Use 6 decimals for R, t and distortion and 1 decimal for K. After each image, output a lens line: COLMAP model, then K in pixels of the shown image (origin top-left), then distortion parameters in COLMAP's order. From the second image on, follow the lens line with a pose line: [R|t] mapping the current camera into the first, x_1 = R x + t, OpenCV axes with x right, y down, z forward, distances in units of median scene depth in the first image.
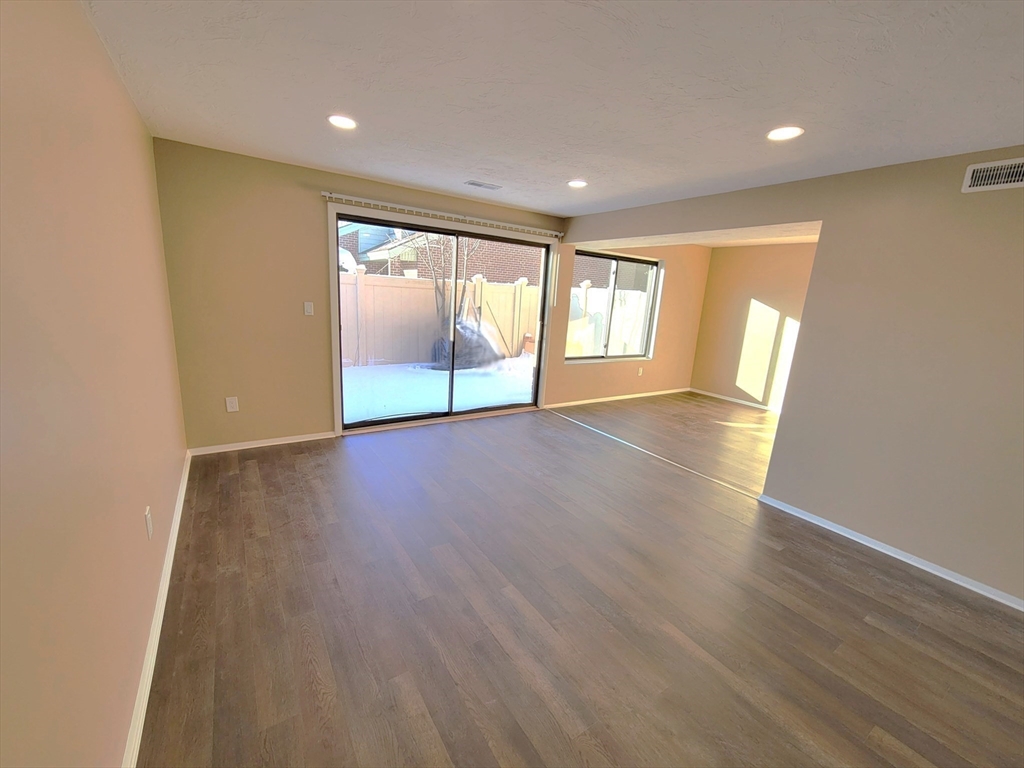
lens RADIAL K [[413.6, 0, 512.0], [0, 413.6, 384.0], [0, 0, 1]] dist [0.000304, -0.000005]
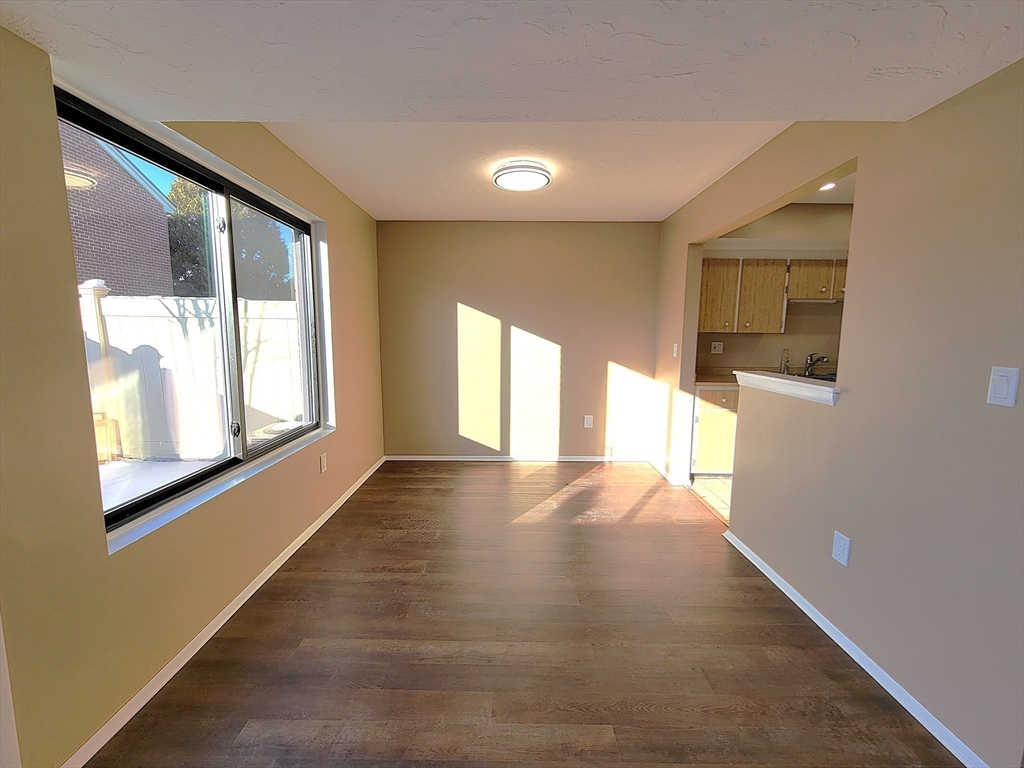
lens RADIAL K [[423.4, 0, 512.0], [0, 423.4, 384.0], [0, 0, 1]] dist [0.001392, 0.000324]
pose [[0.558428, -0.164278, 0.813124, 0.061880], [0.210204, 0.976227, 0.052869, -0.098470], [-0.802479, 0.141399, 0.579684, 0.562354]]
